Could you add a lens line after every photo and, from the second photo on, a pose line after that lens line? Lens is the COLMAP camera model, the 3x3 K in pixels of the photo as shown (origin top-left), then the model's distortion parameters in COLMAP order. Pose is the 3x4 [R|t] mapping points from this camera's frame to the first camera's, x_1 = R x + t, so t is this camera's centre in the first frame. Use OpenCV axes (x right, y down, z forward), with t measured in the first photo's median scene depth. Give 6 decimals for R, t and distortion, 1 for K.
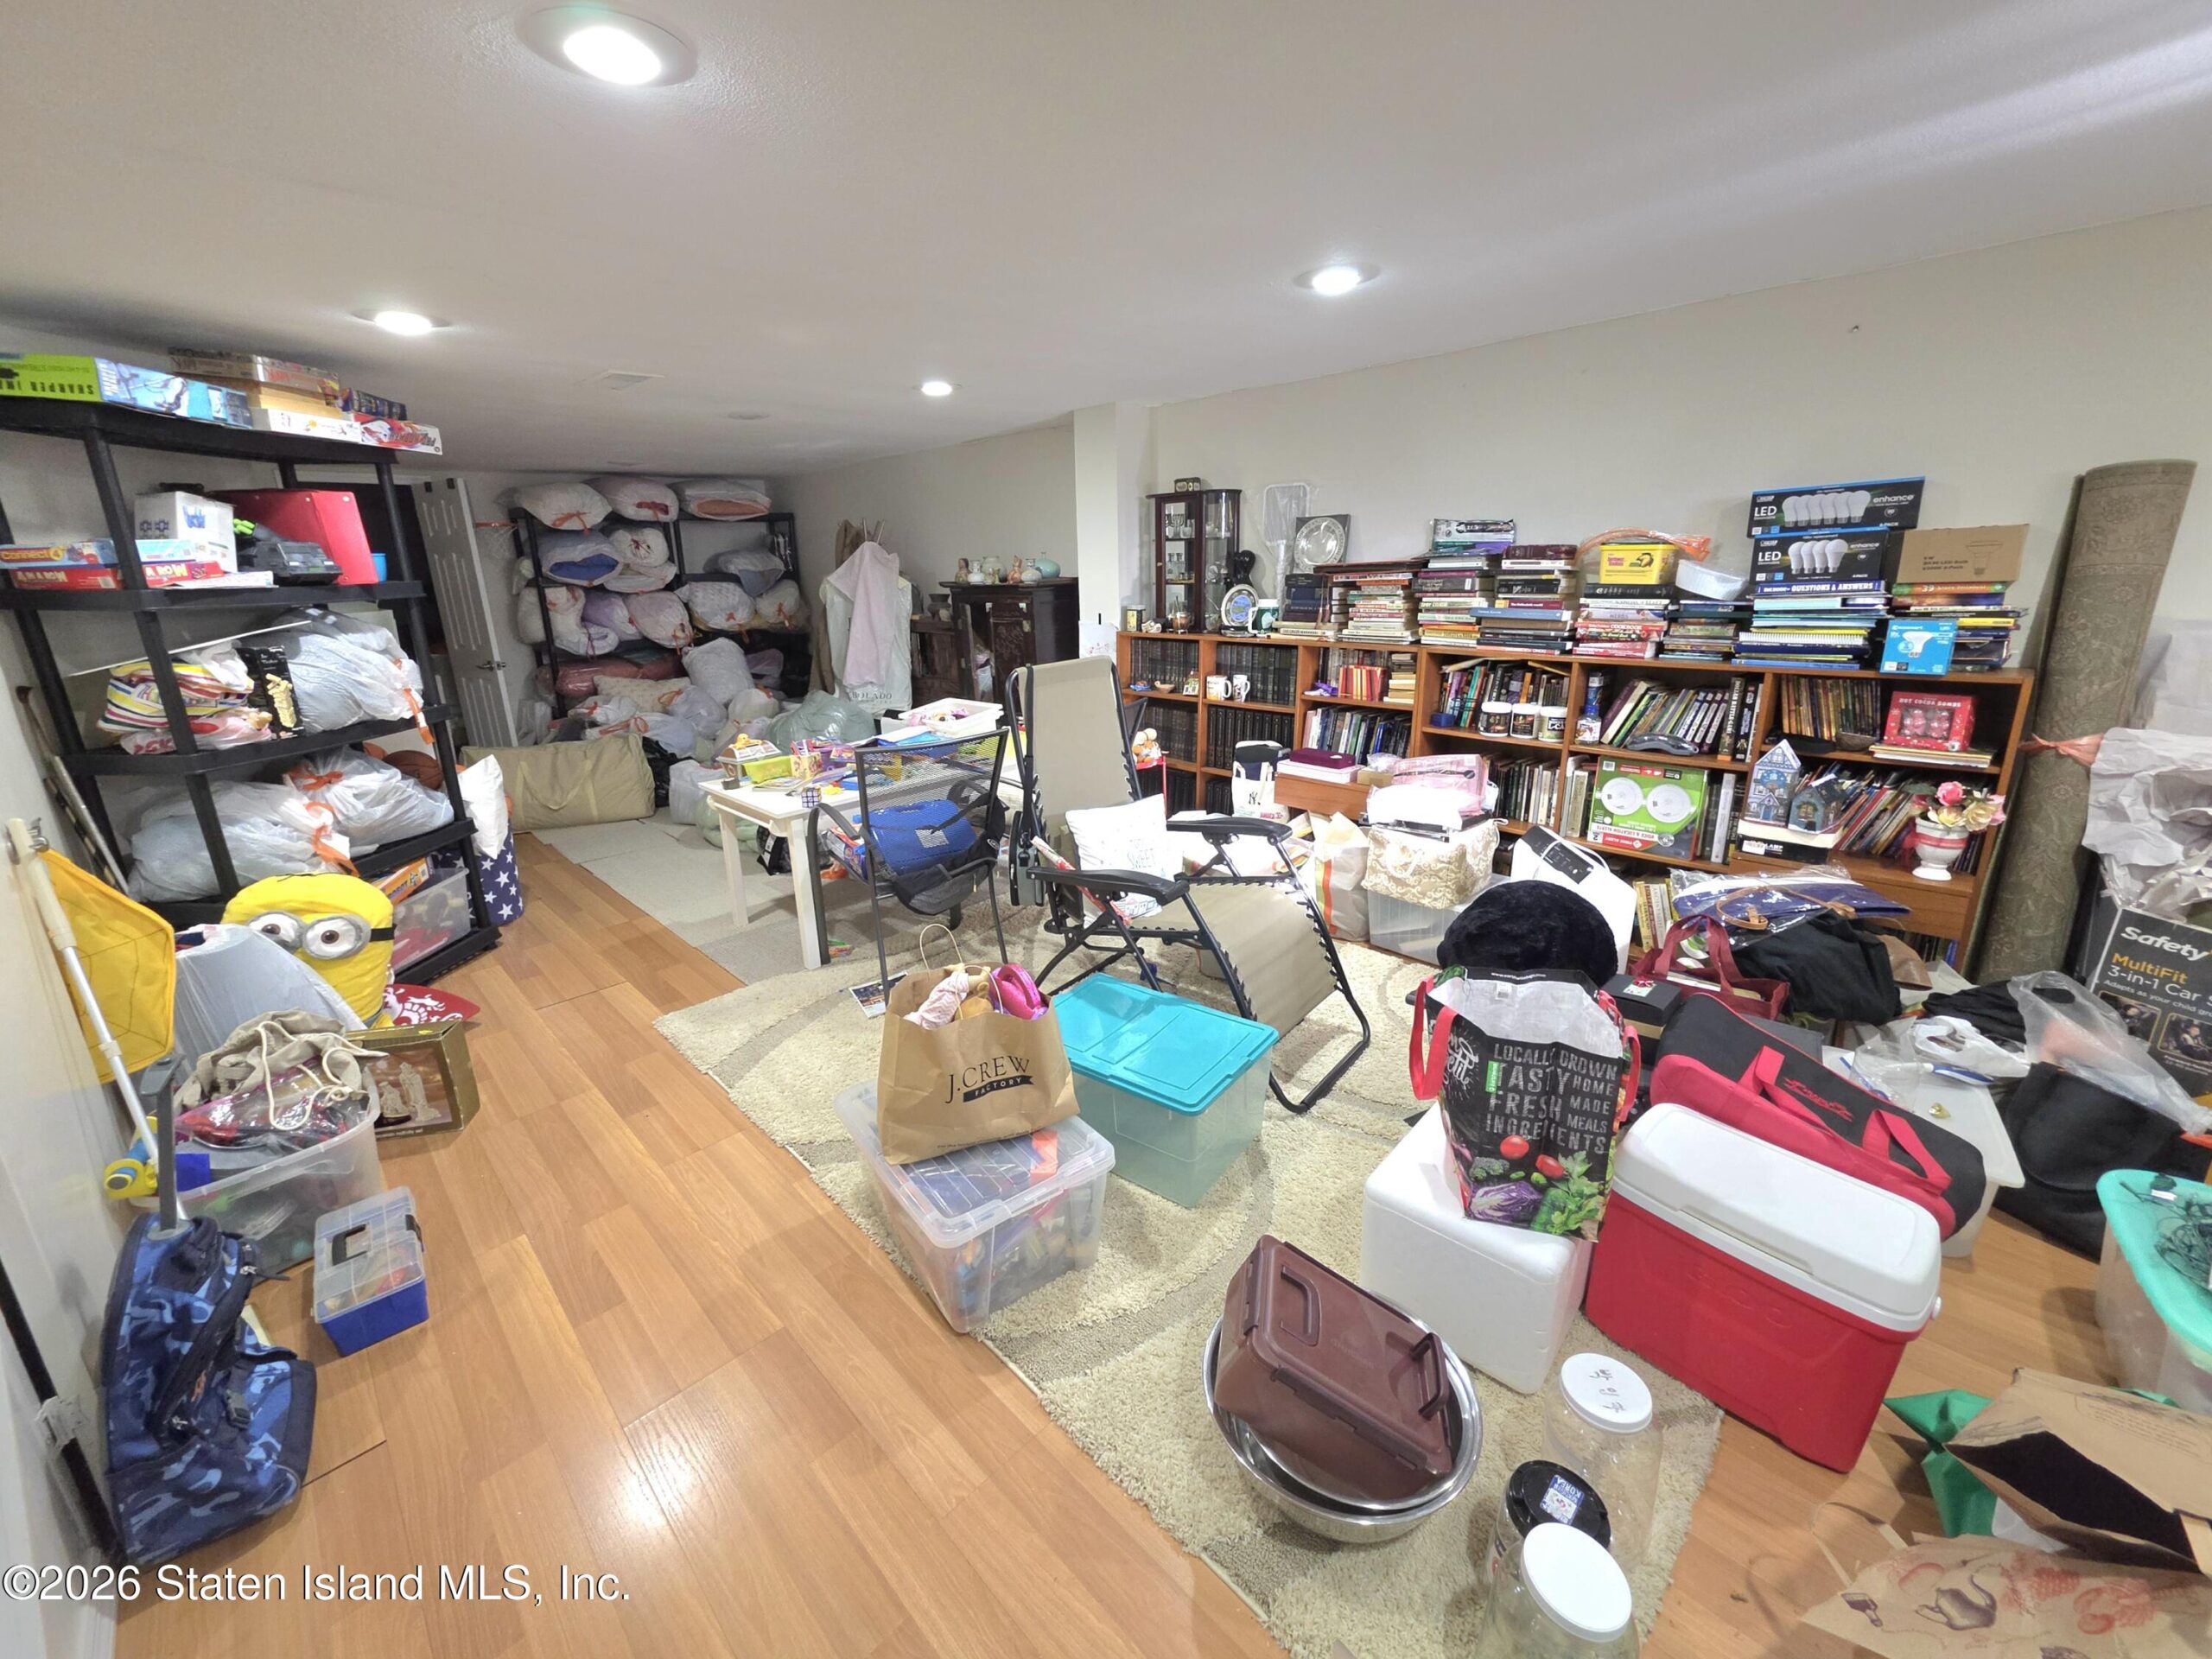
lens RADIAL K [[890.9, 0, 1099.7], [0, 890.9, 805.8], [0, 0, 1]] dist [-0.000310, 0.000564]
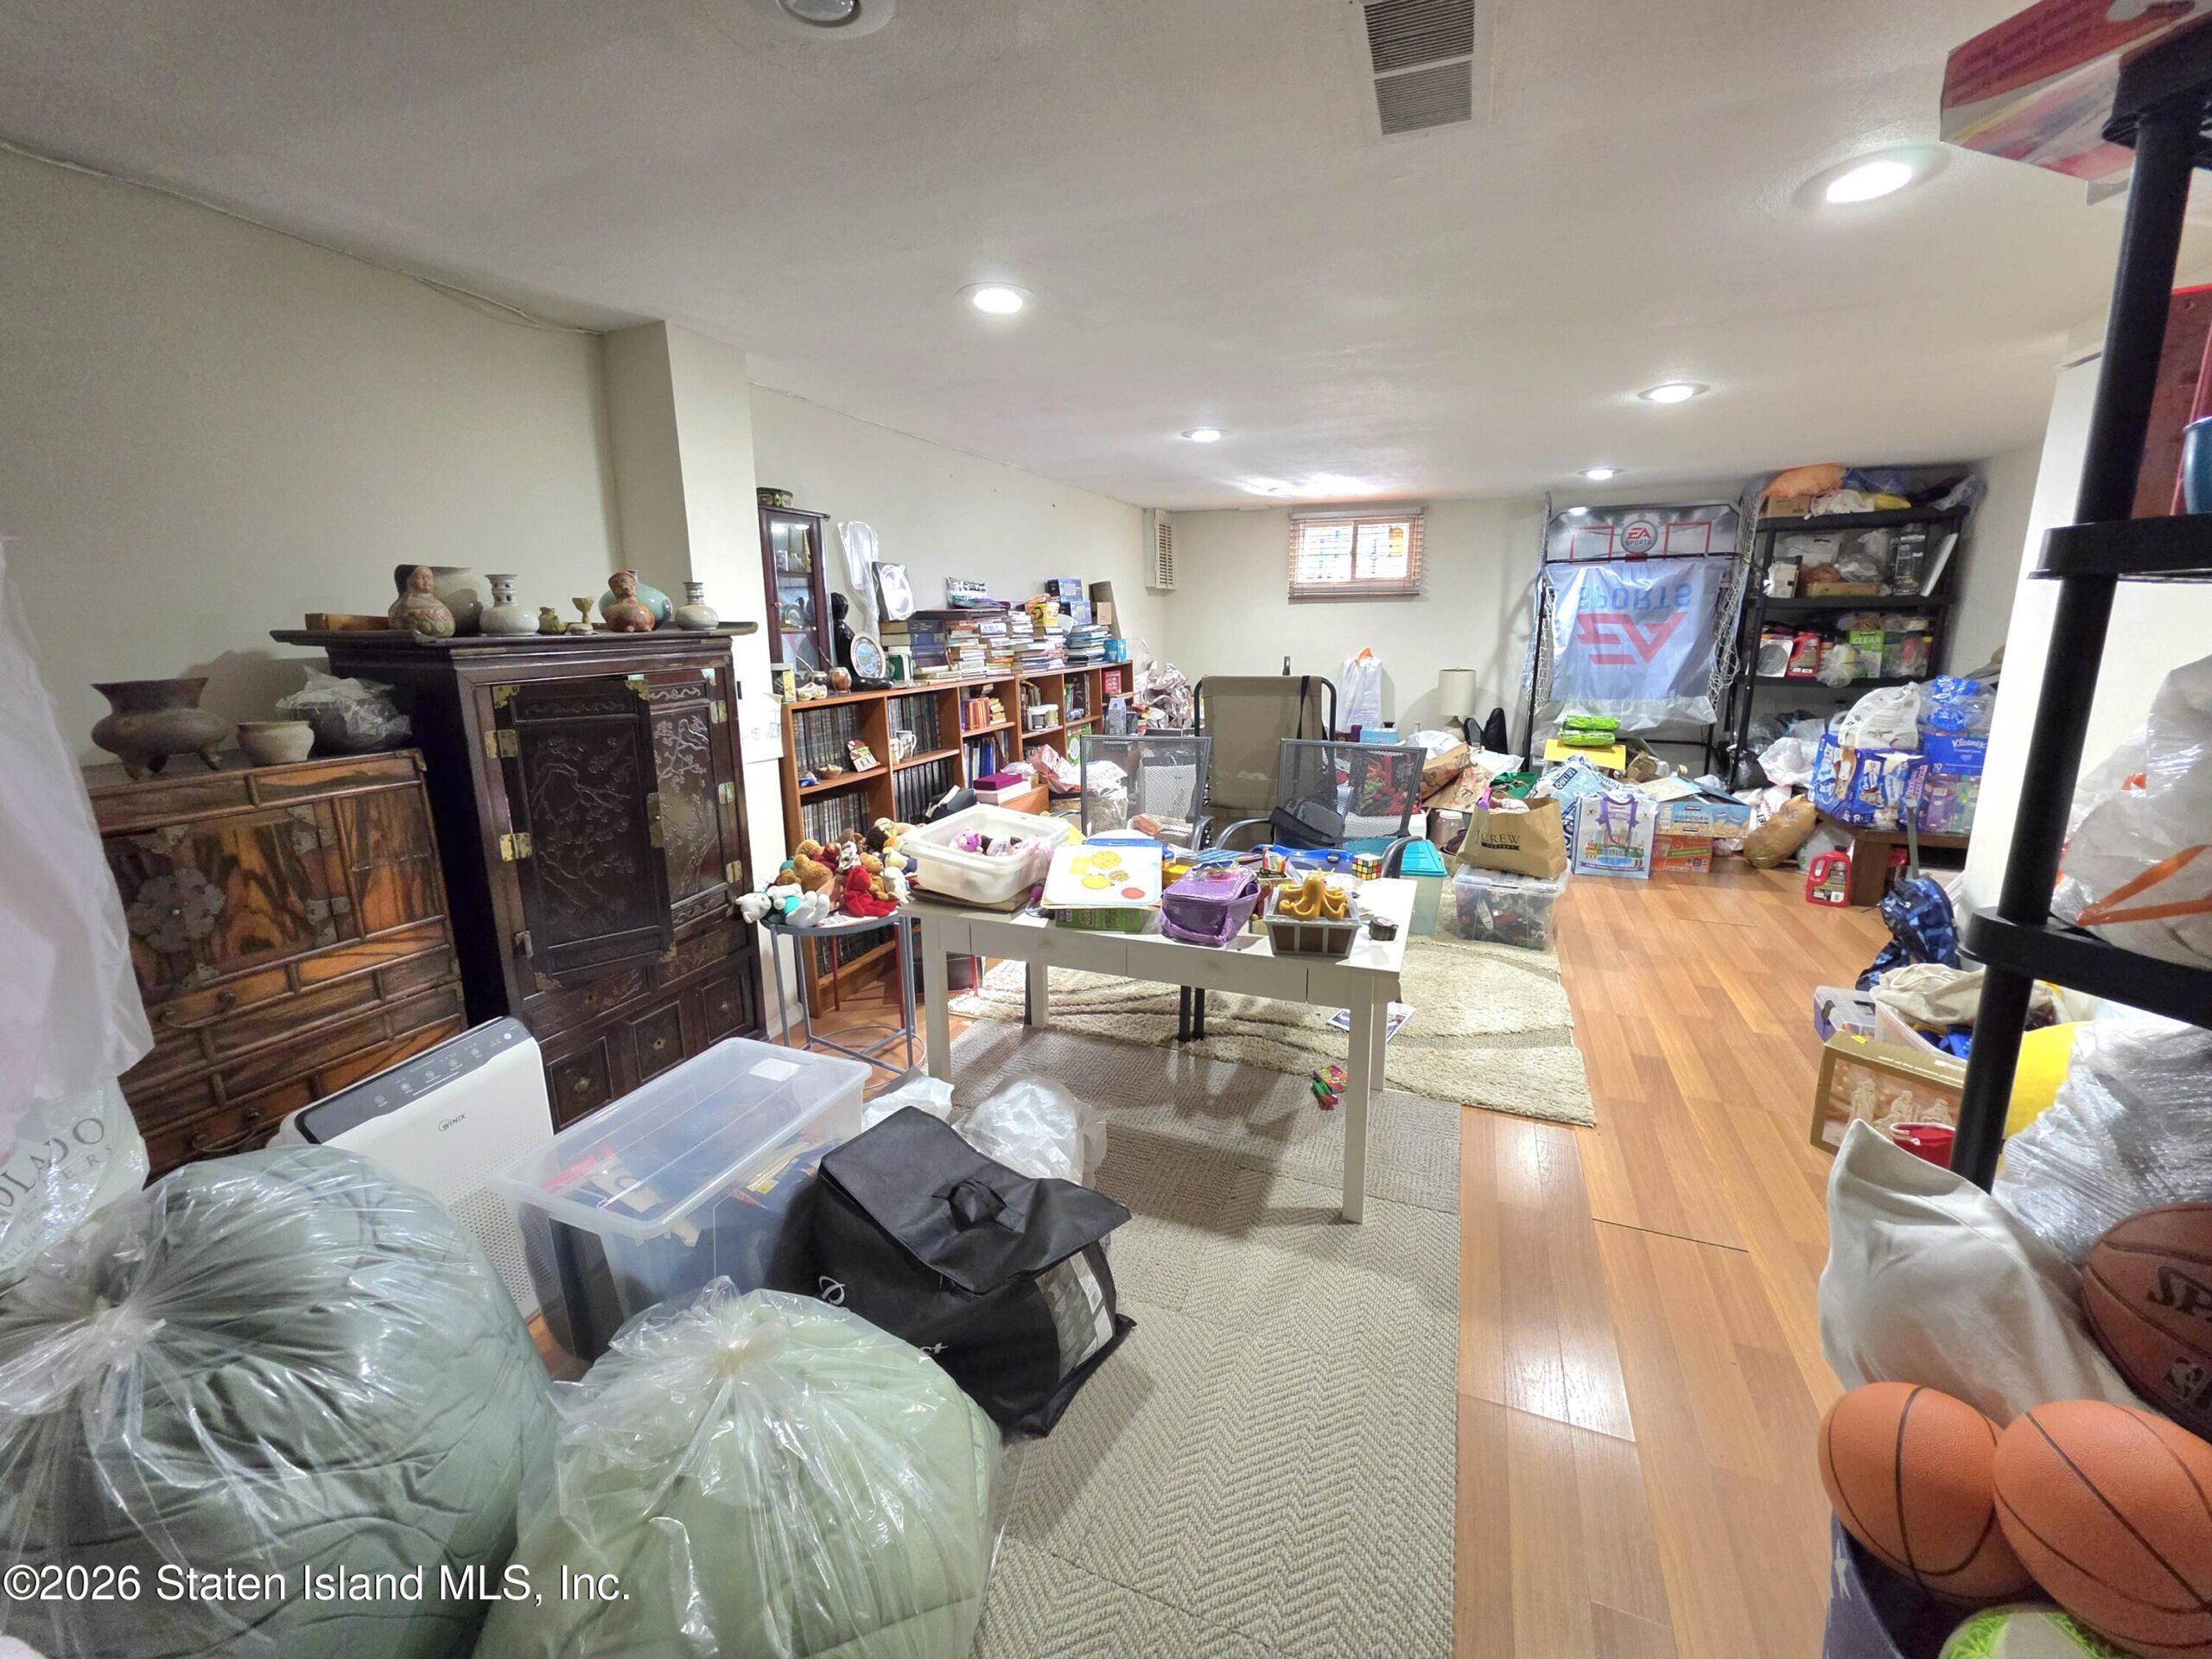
lens RADIAL K [[890.9, 0, 1099.7], [0, 890.9, 805.8], [0, 0, 1]] dist [-0.000310, 0.000564]
pose [[-0.387654, -0.155537, 0.908588, -1.021793], [0.269128, 0.923621, 0.272936, -0.367992], [-0.881643, 0.350331, -0.316186, 1.554653]]
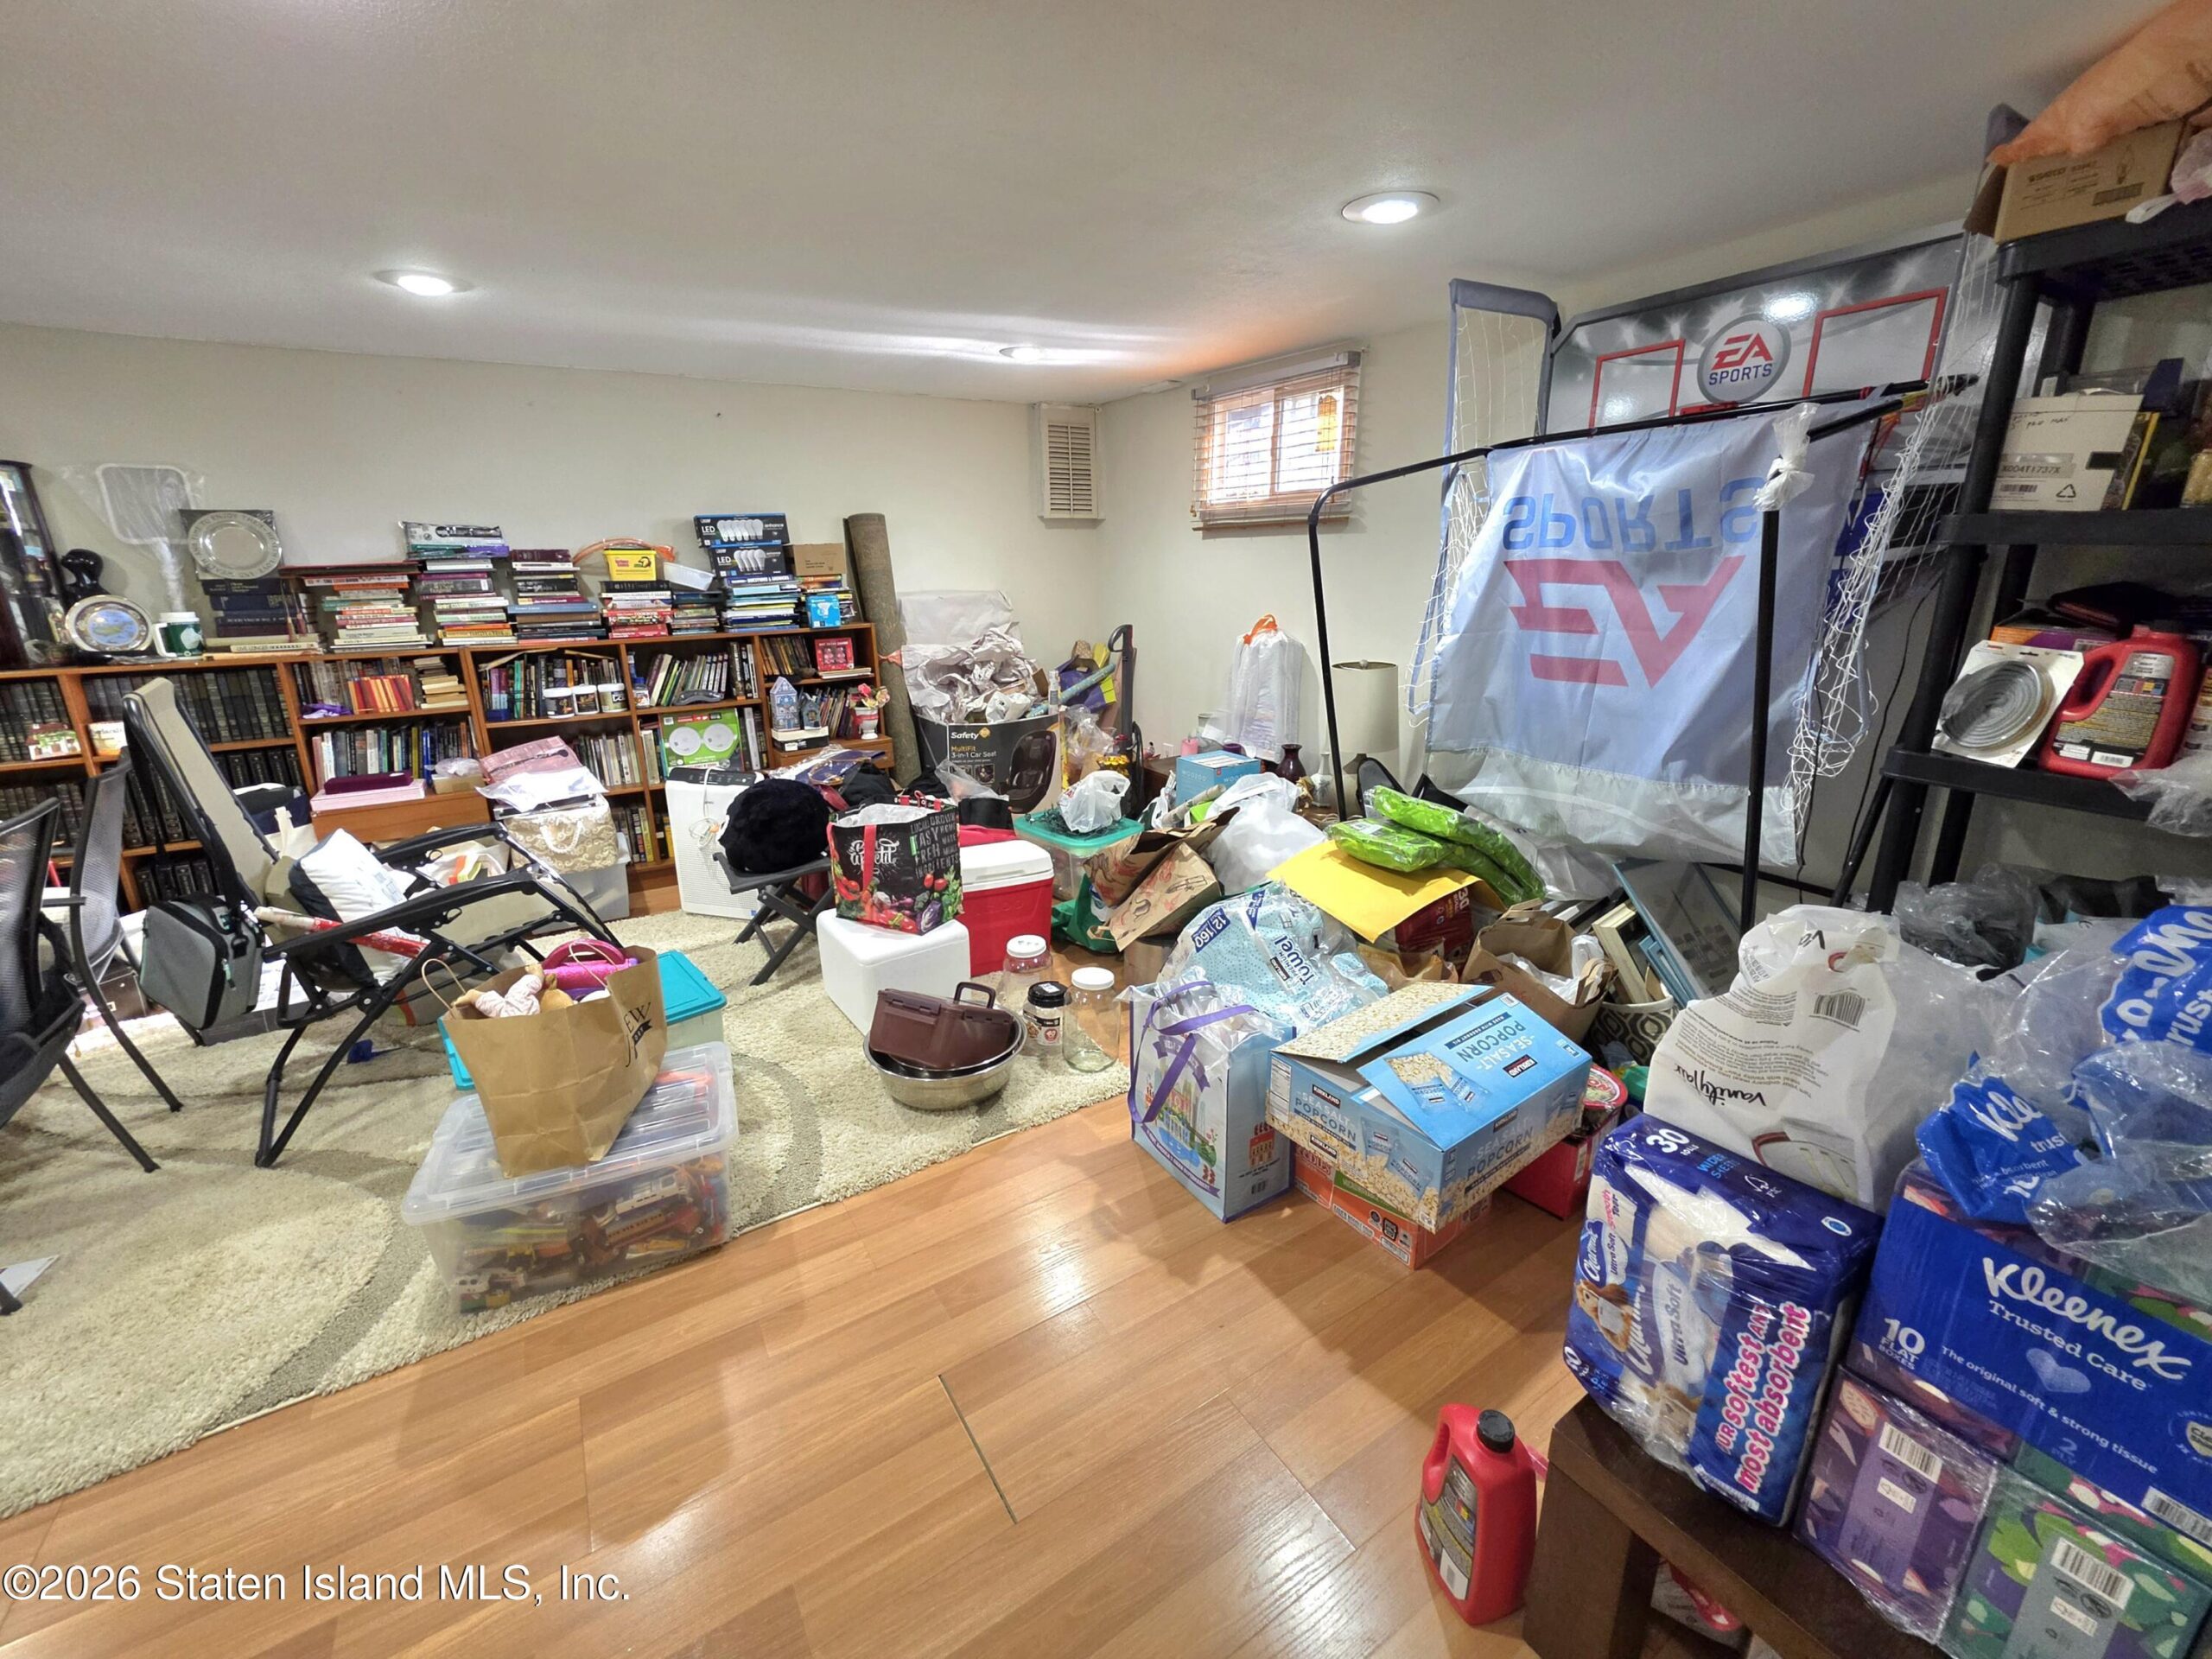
lens RADIAL K [[890.9, 0, 1099.7], [0, 890.9, 805.8], [0, 0, 1]] dist [-0.000310, 0.000564]
pose [[0.214394, -0.240257, 0.946737, -0.554883], [0.272549, 0.945492, 0.178221, 0.012034], [-0.937951, 0.219823, 0.268190, 0.095006]]
